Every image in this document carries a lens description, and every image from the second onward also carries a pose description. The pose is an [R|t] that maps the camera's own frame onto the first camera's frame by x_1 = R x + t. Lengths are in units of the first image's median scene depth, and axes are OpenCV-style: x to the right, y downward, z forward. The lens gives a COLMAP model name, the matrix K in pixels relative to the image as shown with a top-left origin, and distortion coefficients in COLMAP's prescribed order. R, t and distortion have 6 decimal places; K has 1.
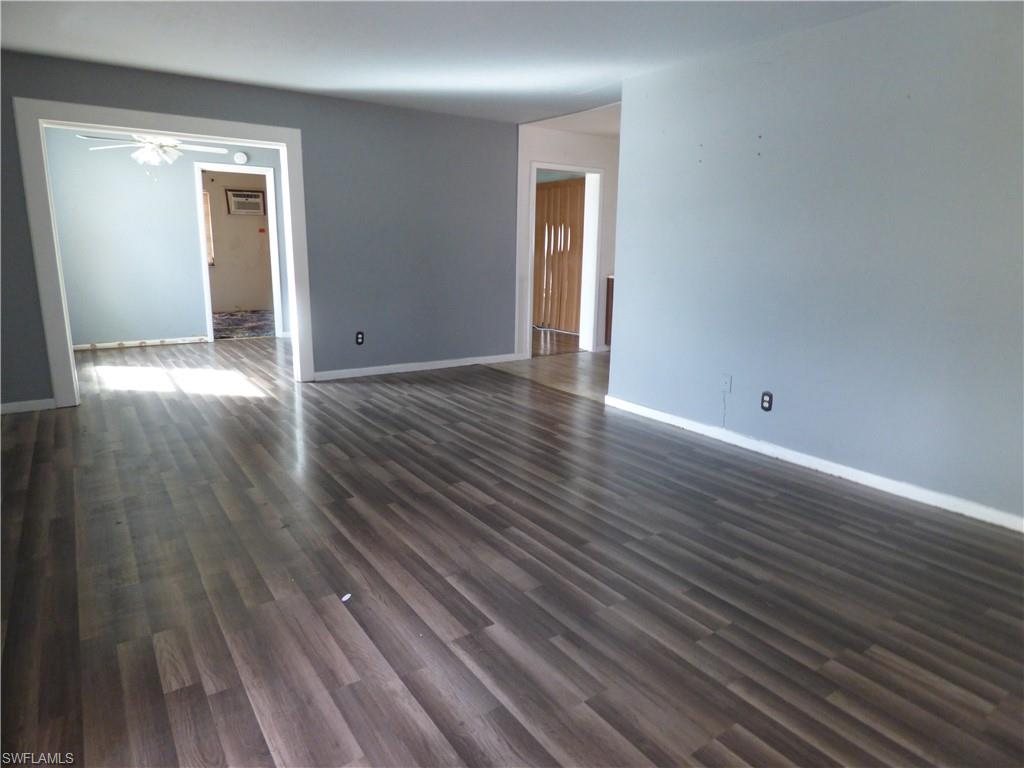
lens RADIAL K [[629.7, 0, 514.0], [0, 629.7, 383.3], [0, 0, 1]] dist [-0.004461, -0.001400]
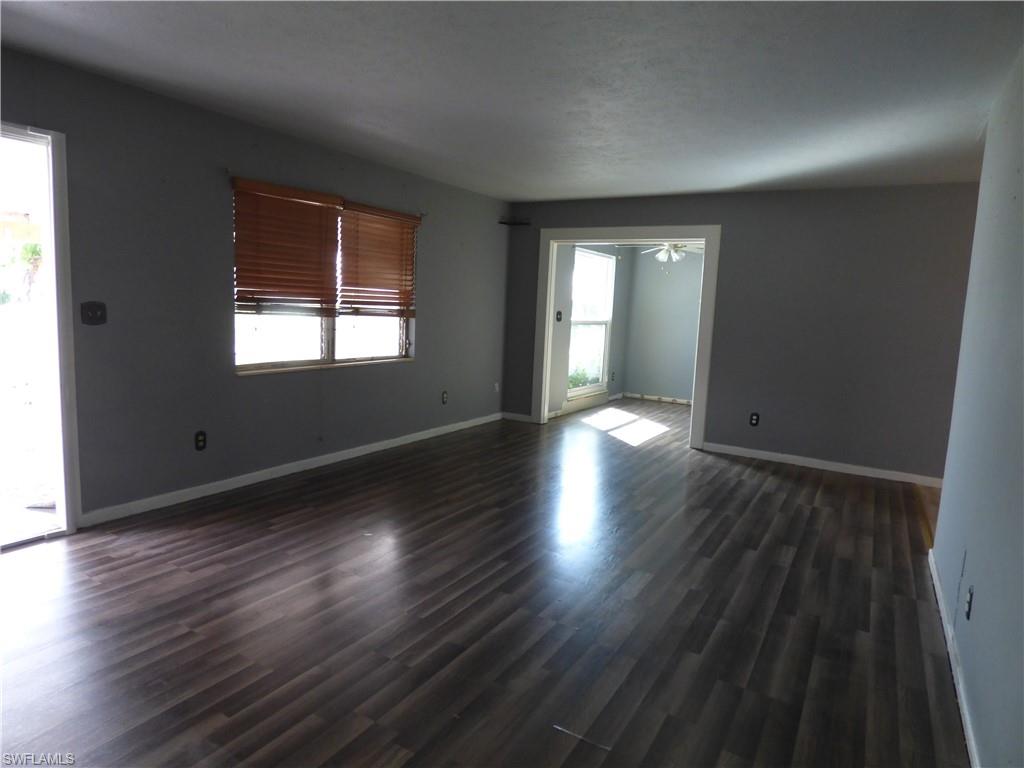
lens RADIAL K [[629.7, 0, 512.7], [0, 629.7, 383.0], [0, 0, 1]] dist [-0.004461, -0.001400]
pose [[0.415492, 0.117497, -0.901976, 0.759854], [-0.235525, 0.971700, 0.018086, -0.086091], [0.878575, 0.204924, 0.431408, 0.337907]]
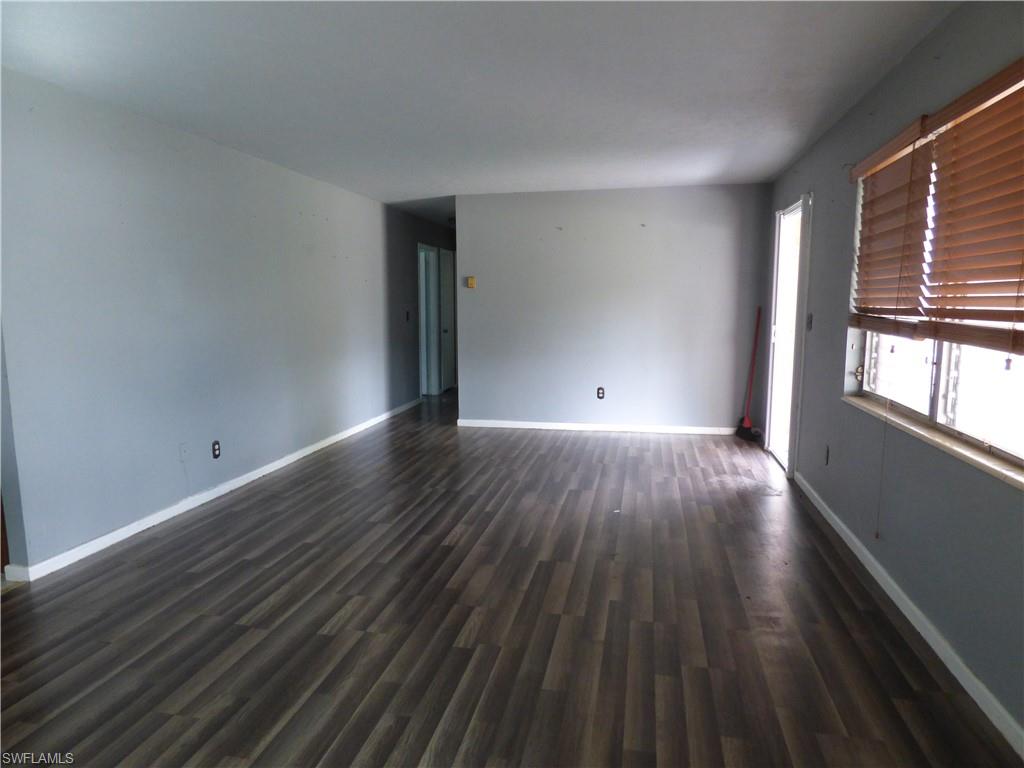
lens RADIAL K [[629.7, 0, 507.4], [0, 629.7, 382.8], [0, 0, 1]] dist [-0.004461, -0.001400]
pose [[-0.678261, -0.104808, 0.727308, -0.792010], [0.156020, 0.946668, 0.281917, -0.334490], [-0.718066, 0.304689, -0.625736, 1.342063]]
